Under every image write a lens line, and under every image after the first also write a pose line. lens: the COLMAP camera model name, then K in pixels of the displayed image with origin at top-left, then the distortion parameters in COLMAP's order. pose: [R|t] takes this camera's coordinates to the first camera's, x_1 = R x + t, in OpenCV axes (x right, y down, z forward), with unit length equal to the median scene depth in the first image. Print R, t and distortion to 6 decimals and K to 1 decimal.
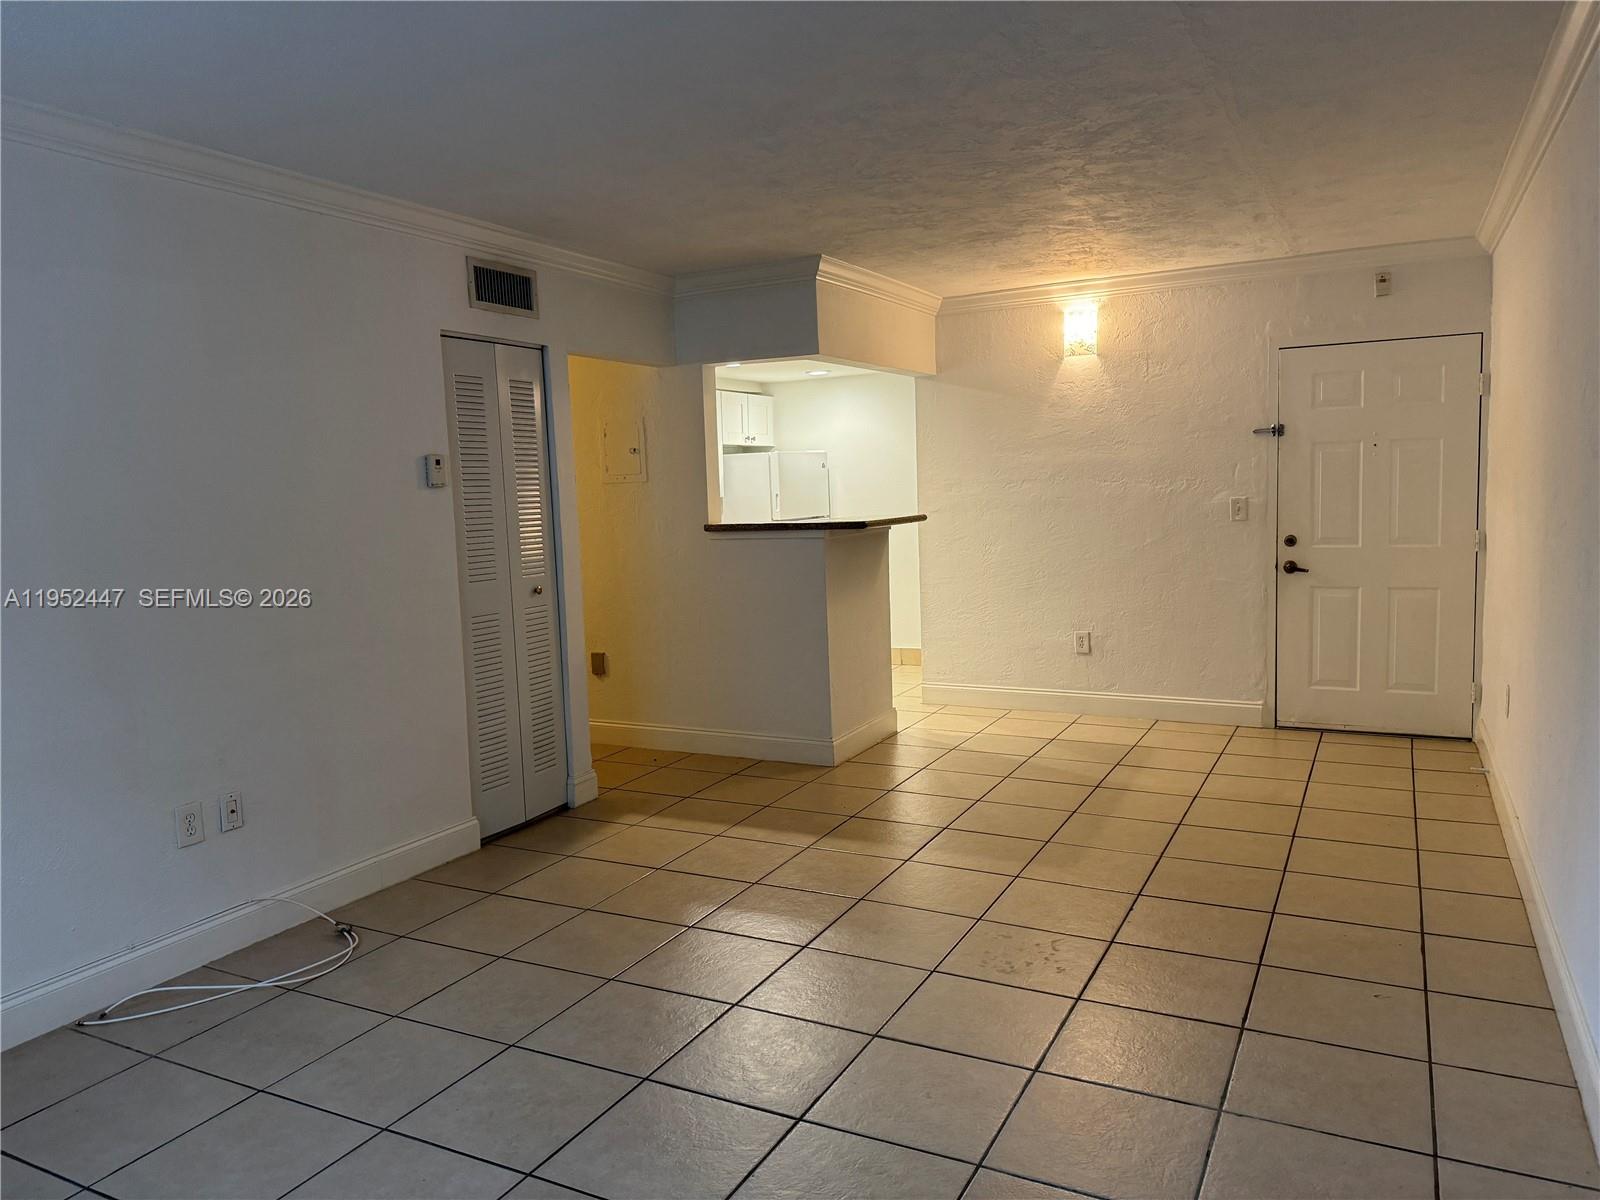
lens RADIAL K [[1129.2, 0, 800.0], [0, 1129.2, 600.0], [0, 0, 1]] dist [0.065761, -0.001156]
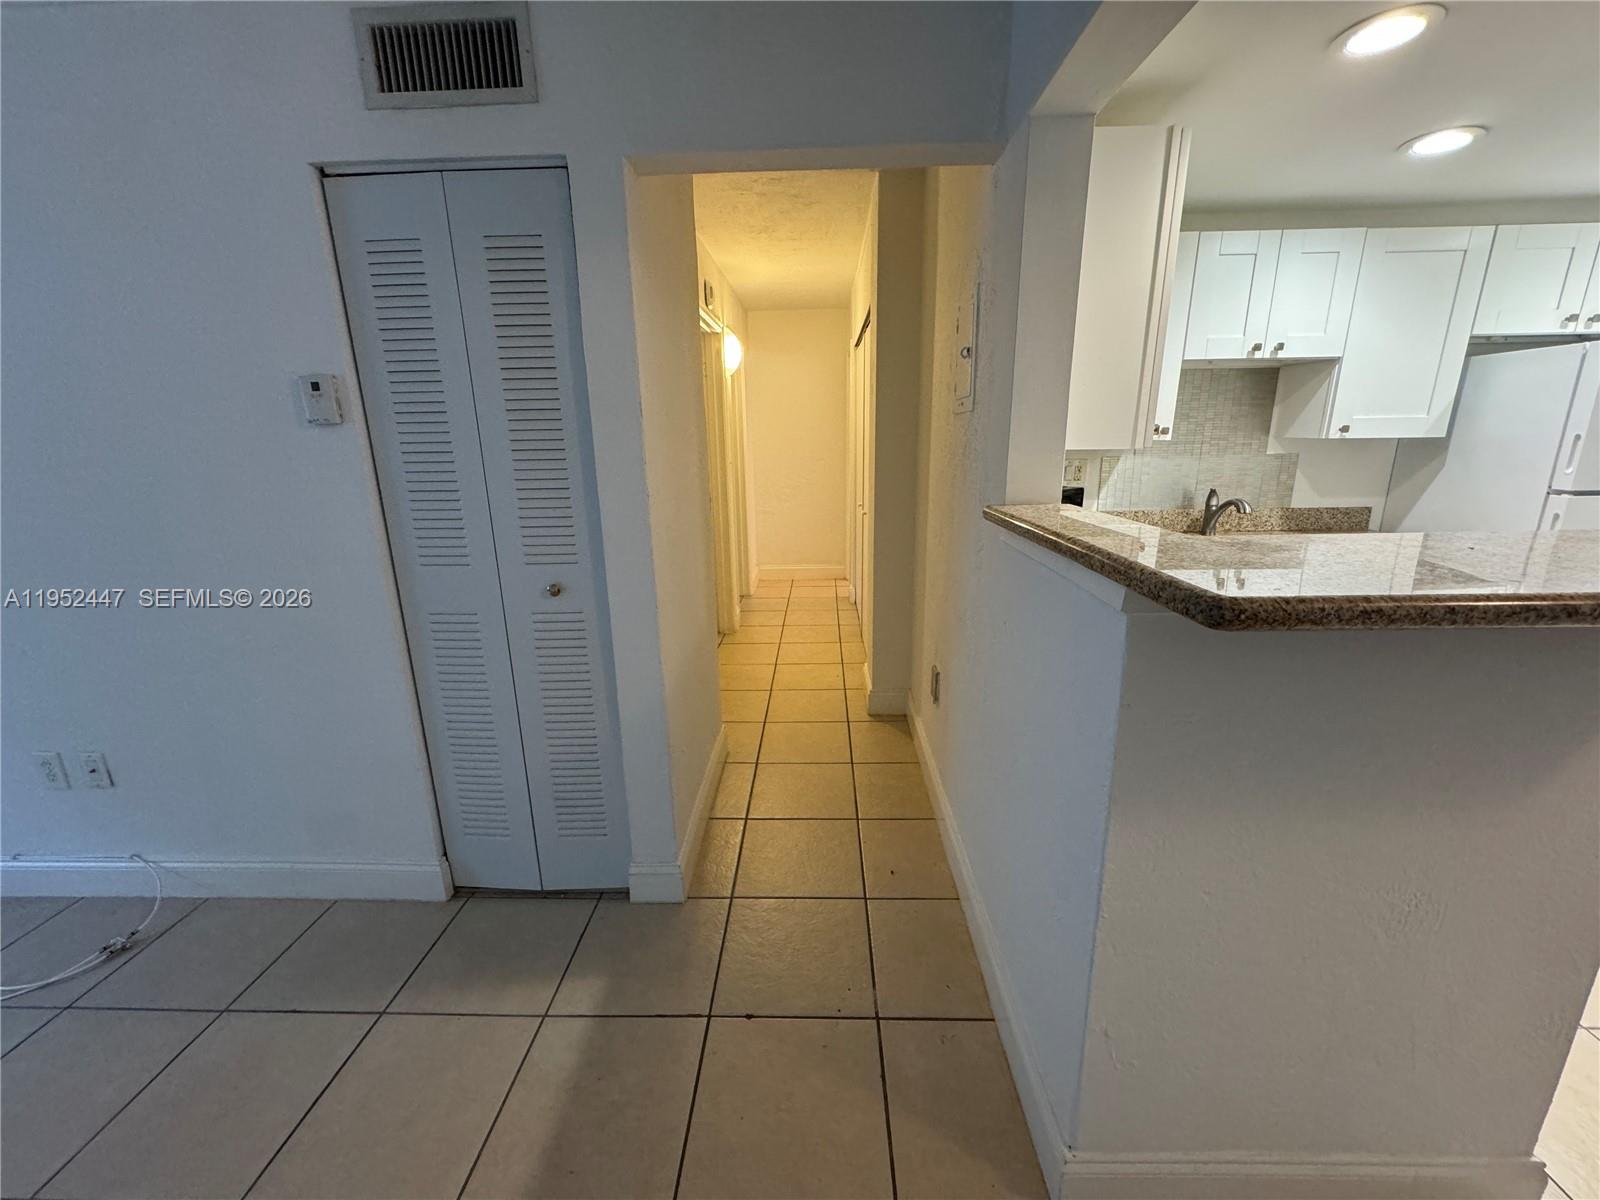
lens RADIAL K [[643.1, 0, 800.8], [0, 643.1, 603.0], [0, 0, 1]] dist [0.000058, -0.000025]
pose [[0.428442, 0.255571, -0.866672, 0.159565], [-0.089511, 0.966452, 0.240745, -0.111342], [0.899125, -0.025569, 0.436945, 1.056816]]
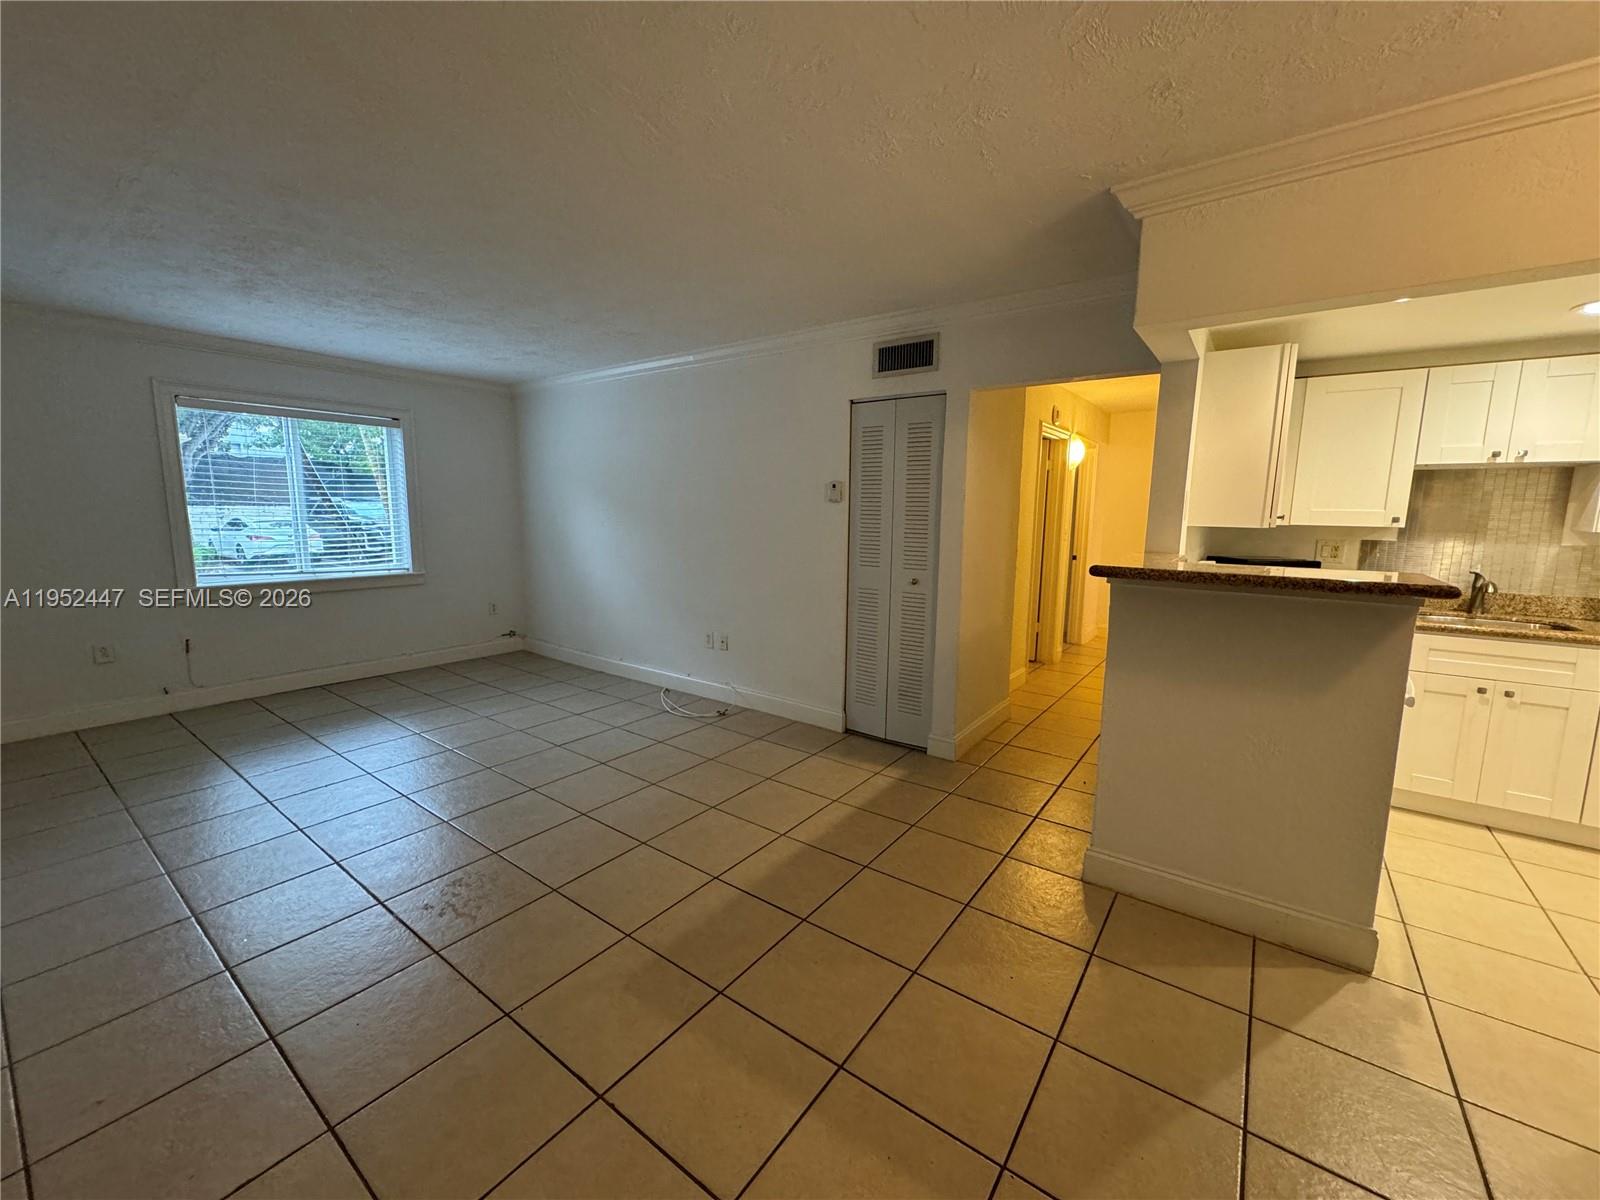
lens RADIAL K [[633.4, 0, 800.0], [0, 633.4, 600.0], [0, 0, 1]] dist [-0.013861, 0.000024]
pose [[-0.158432, 0.172769, -0.972137, 0.563765], [-0.106850, 0.975790, 0.190832, -0.125895], [0.981571, 0.134107, -0.136136, 1.063957]]
